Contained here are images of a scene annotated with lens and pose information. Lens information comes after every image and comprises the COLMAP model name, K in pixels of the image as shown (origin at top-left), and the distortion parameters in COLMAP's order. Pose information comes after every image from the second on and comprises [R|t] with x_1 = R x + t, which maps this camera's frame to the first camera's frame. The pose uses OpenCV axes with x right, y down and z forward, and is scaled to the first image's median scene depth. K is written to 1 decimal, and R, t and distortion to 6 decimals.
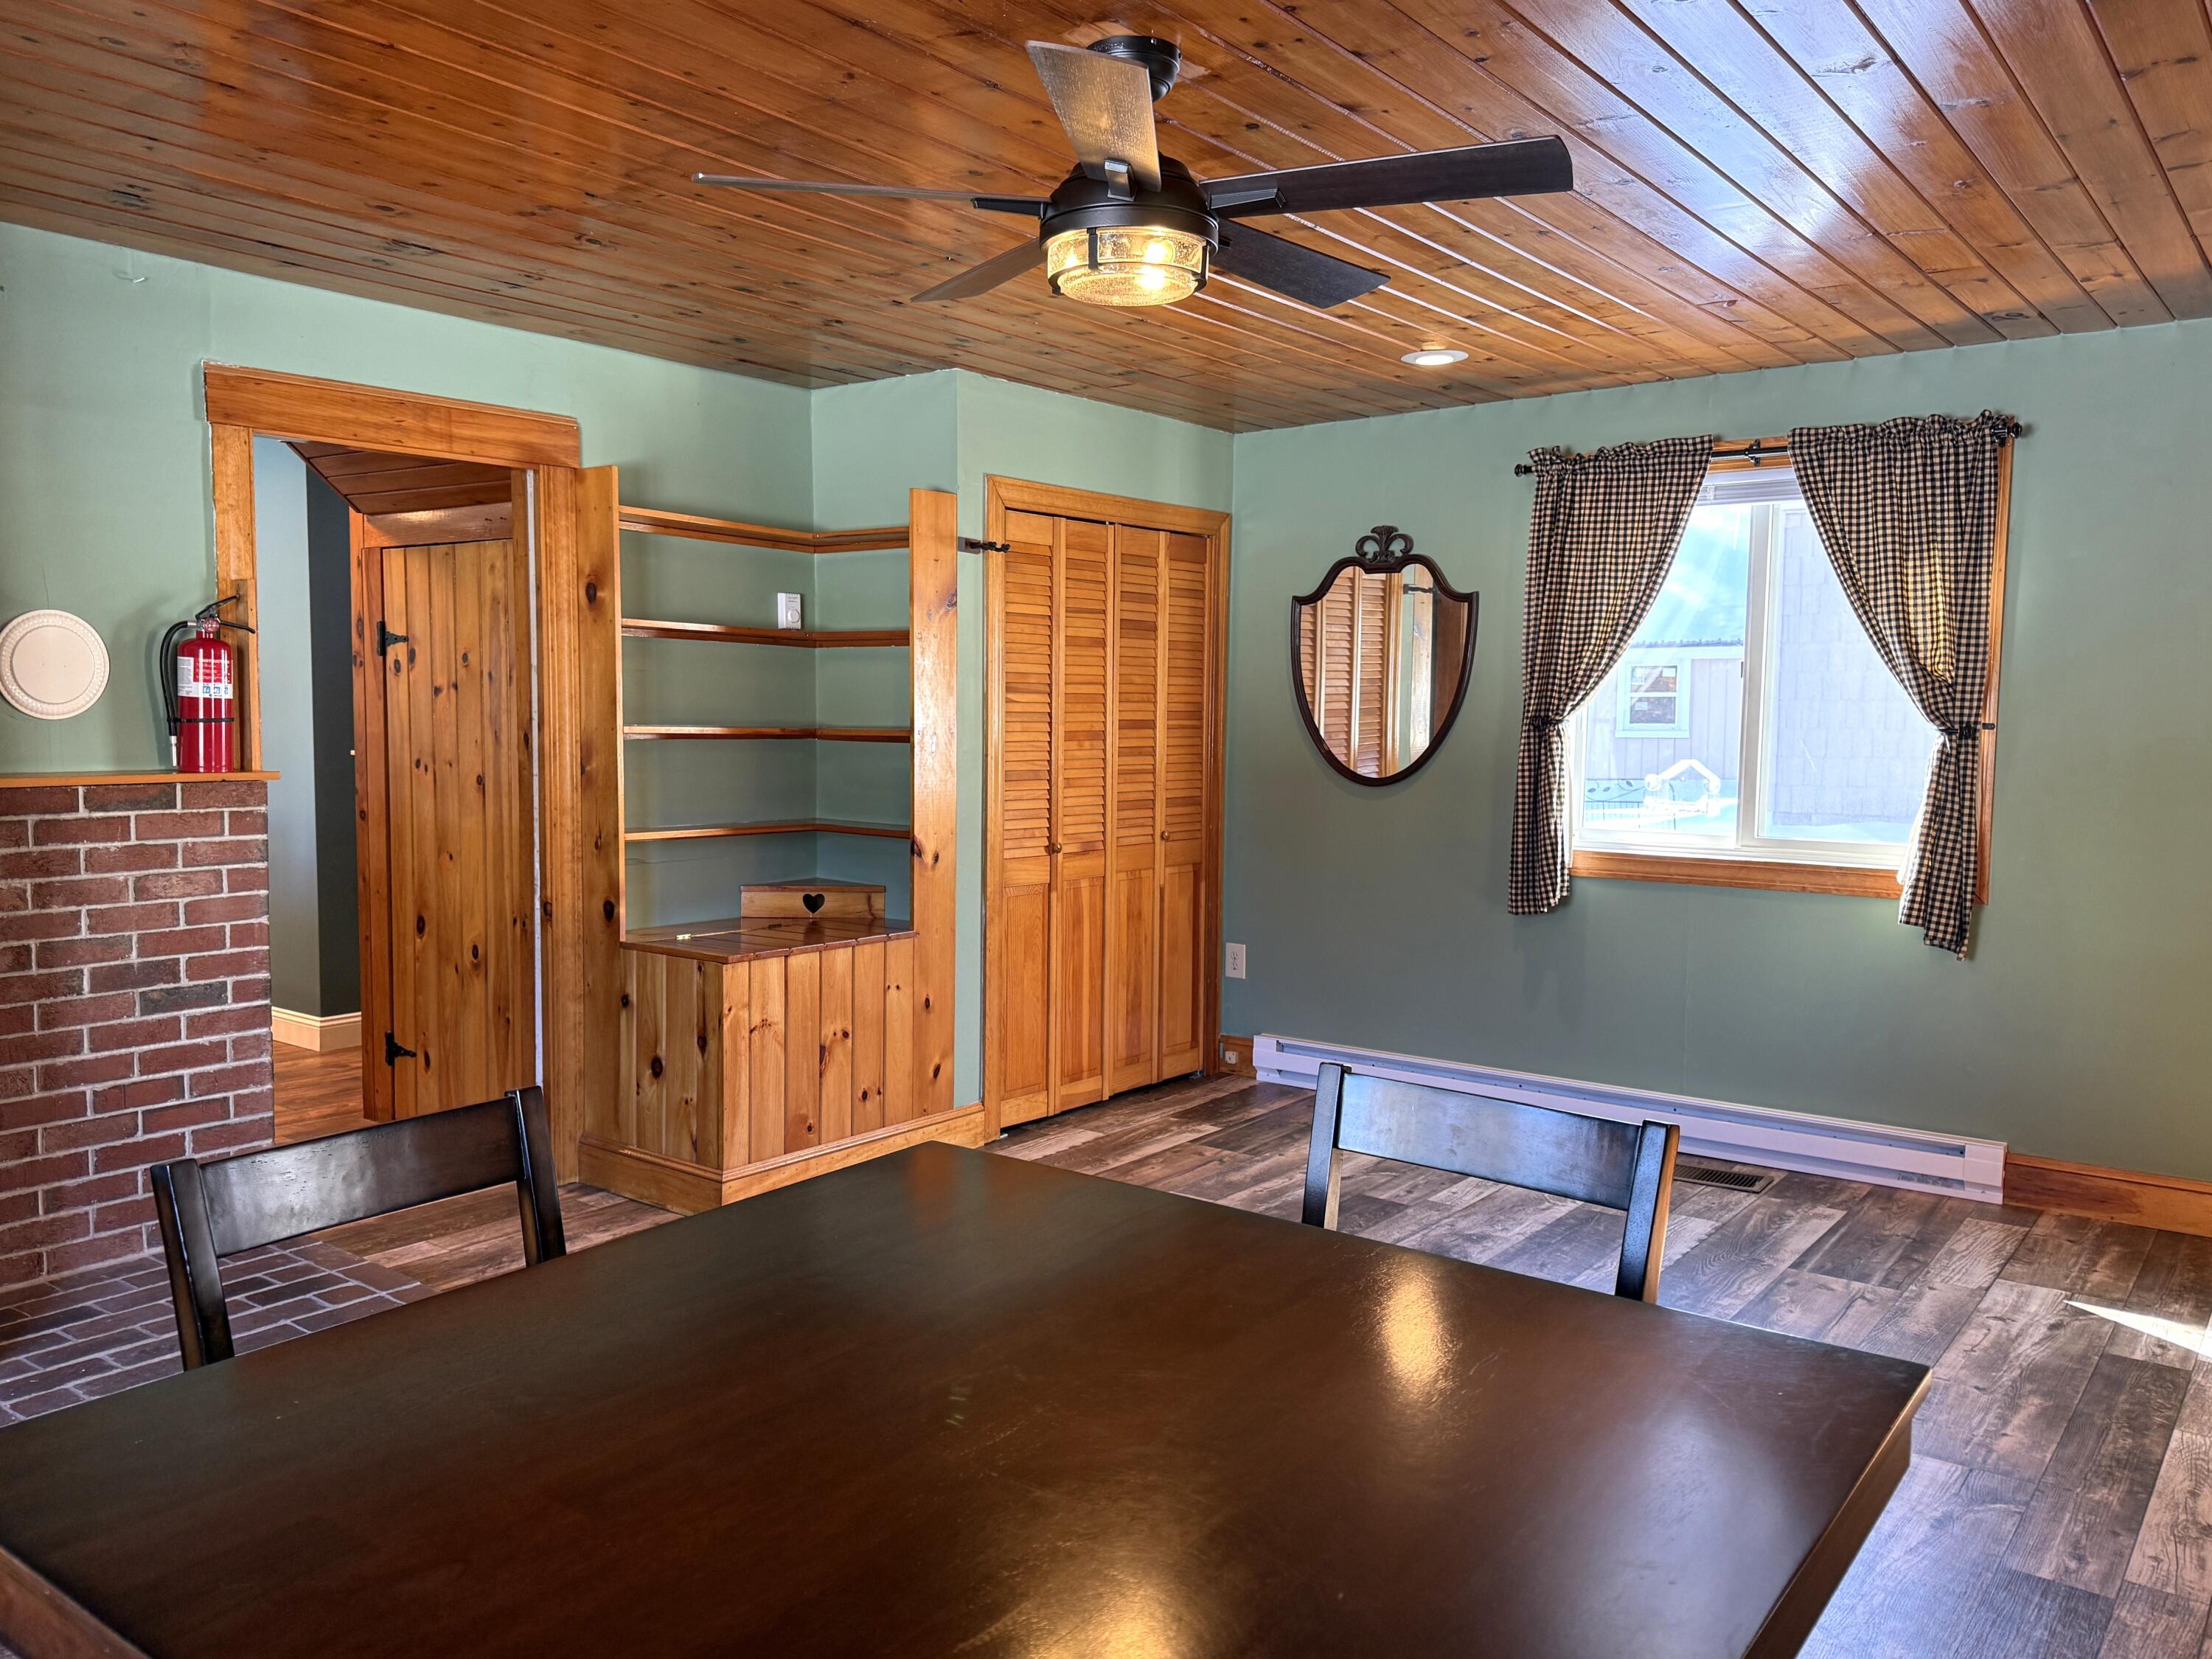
lens RADIAL K [[1672.6, 0, 1109.0], [0, 1672.6, 824.8], [0, 0, 1]] dist [0.072733, -0.004669]
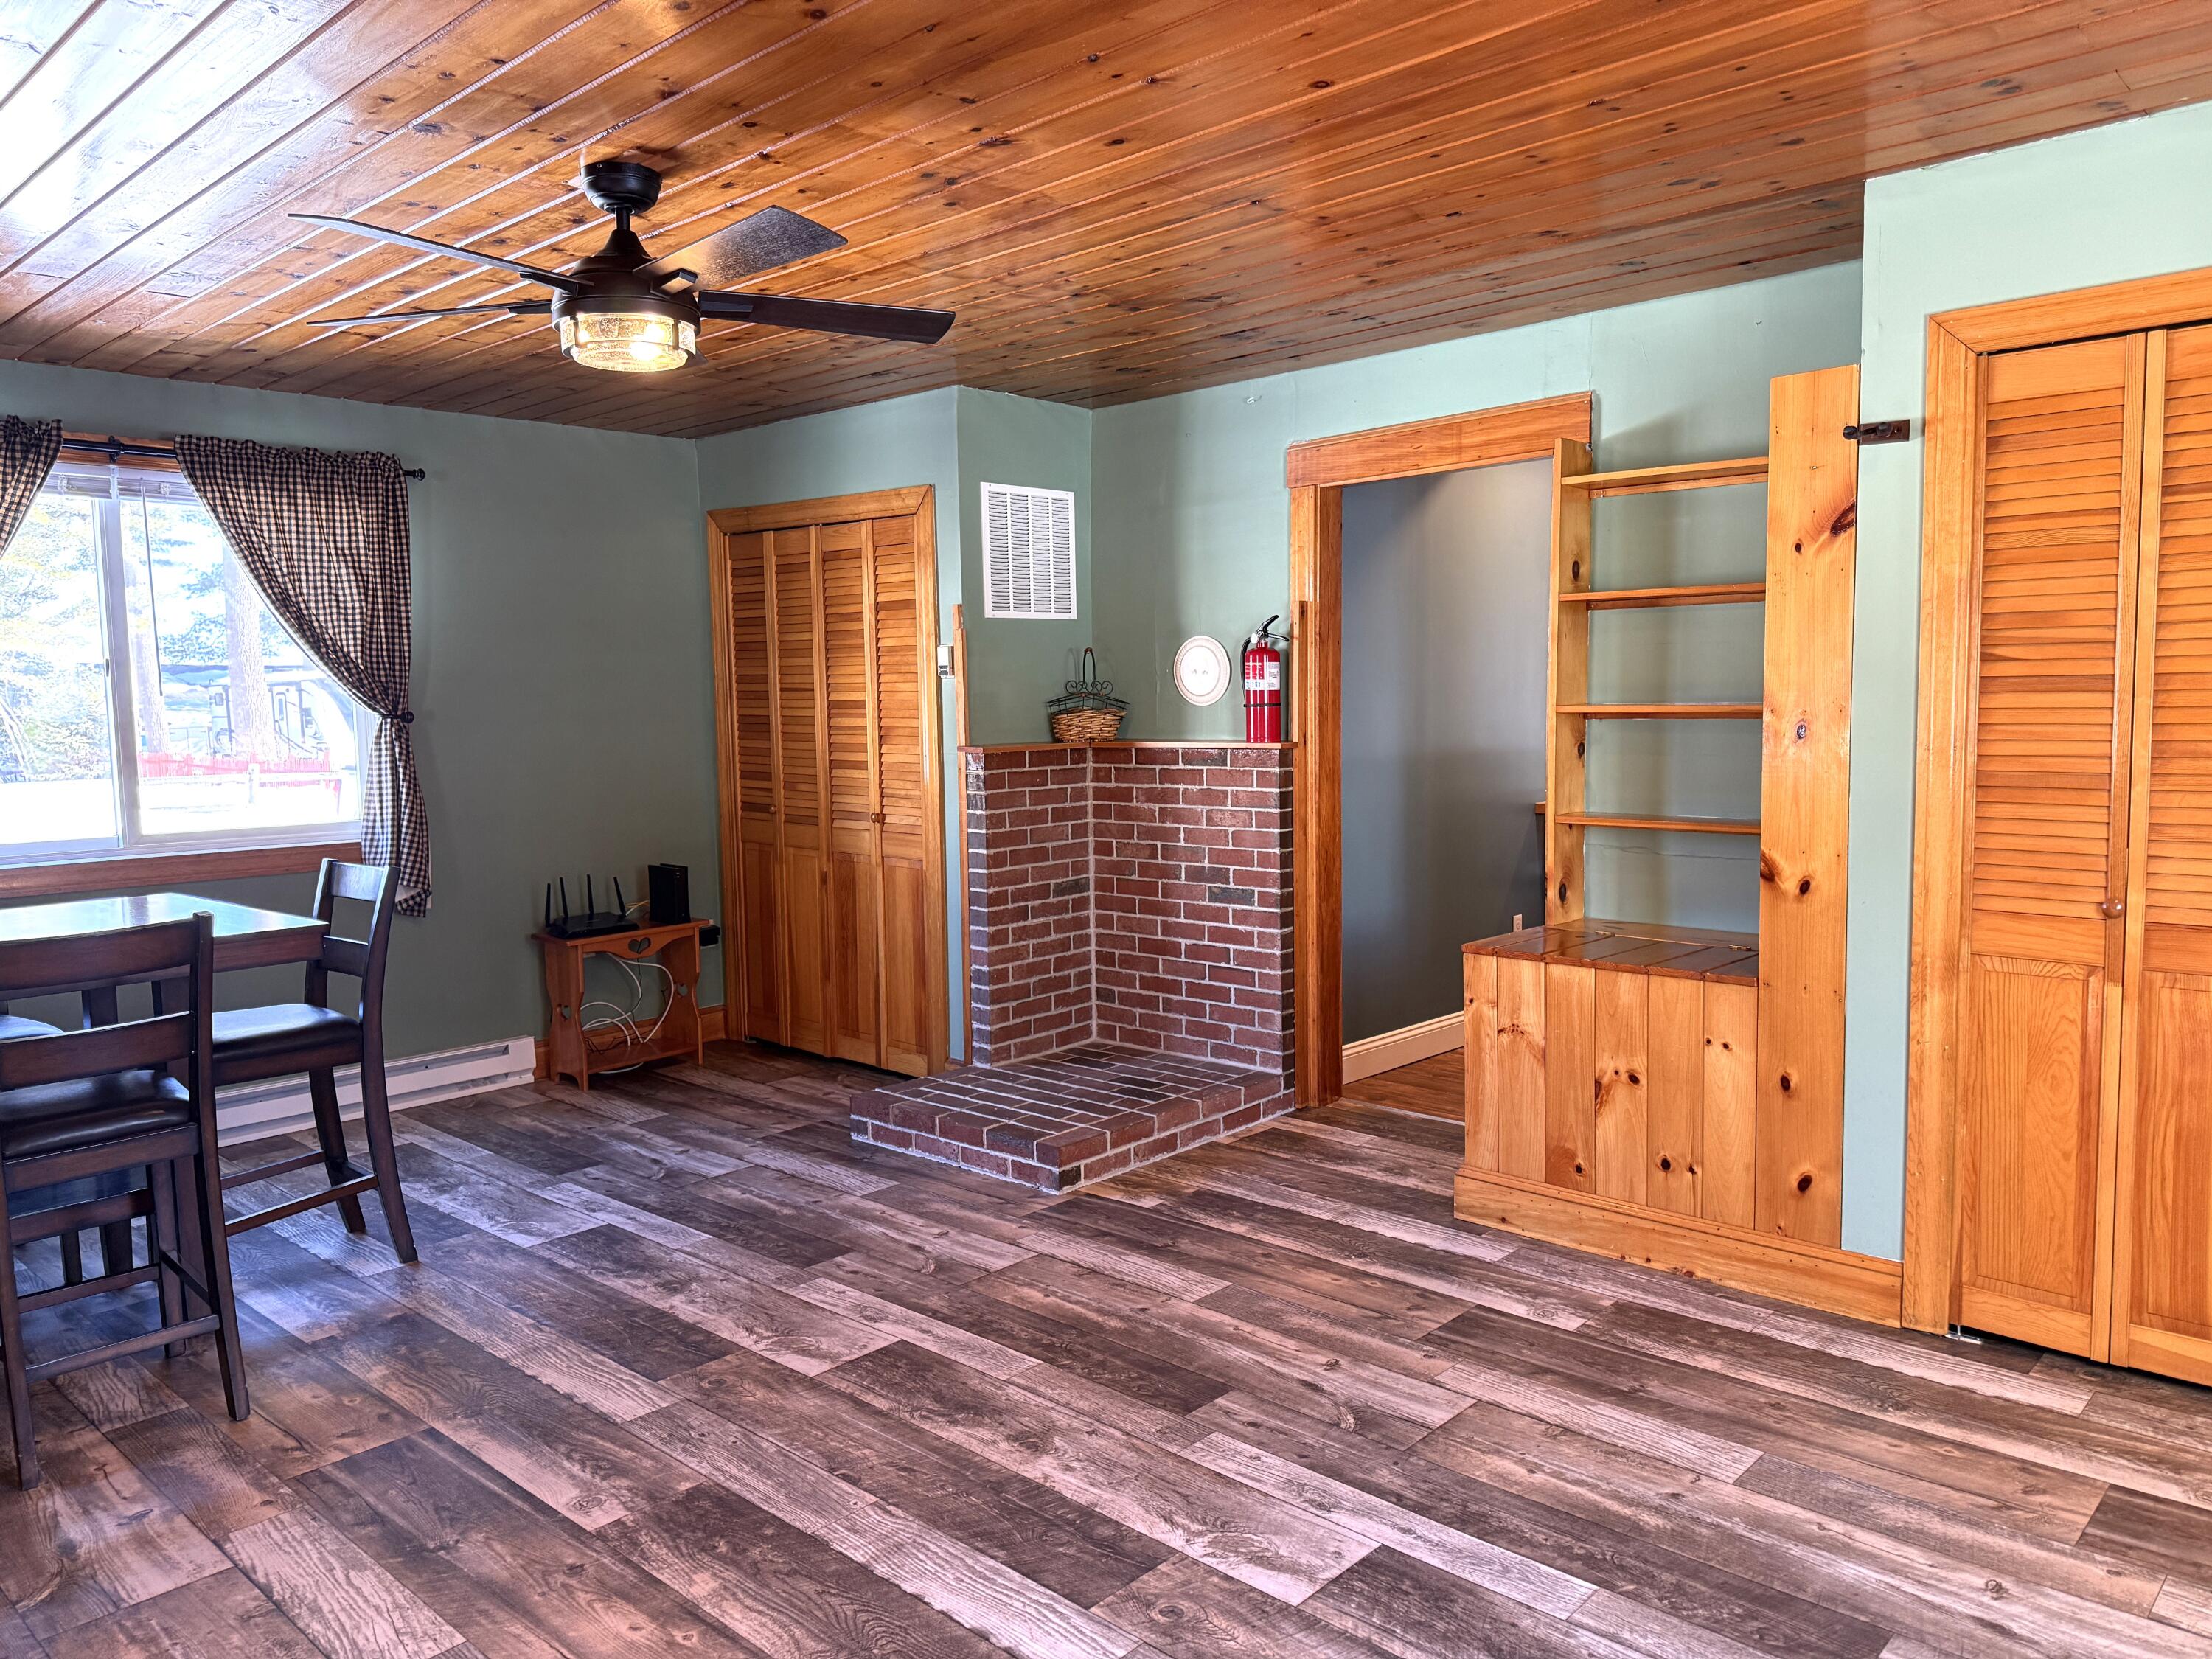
lens RADIAL K [[1565.3, 0, 1109.2], [0, 1565.3, 838.5], [0, 0, 1]] dist [0.004142, -0.005260]
pose [[-0.110000, 0.082225, -0.990525, 0.778786], [-0.051099, 0.994787, 0.088254, -0.059372], [0.992617, 0.060322, -0.105225, 1.017331]]
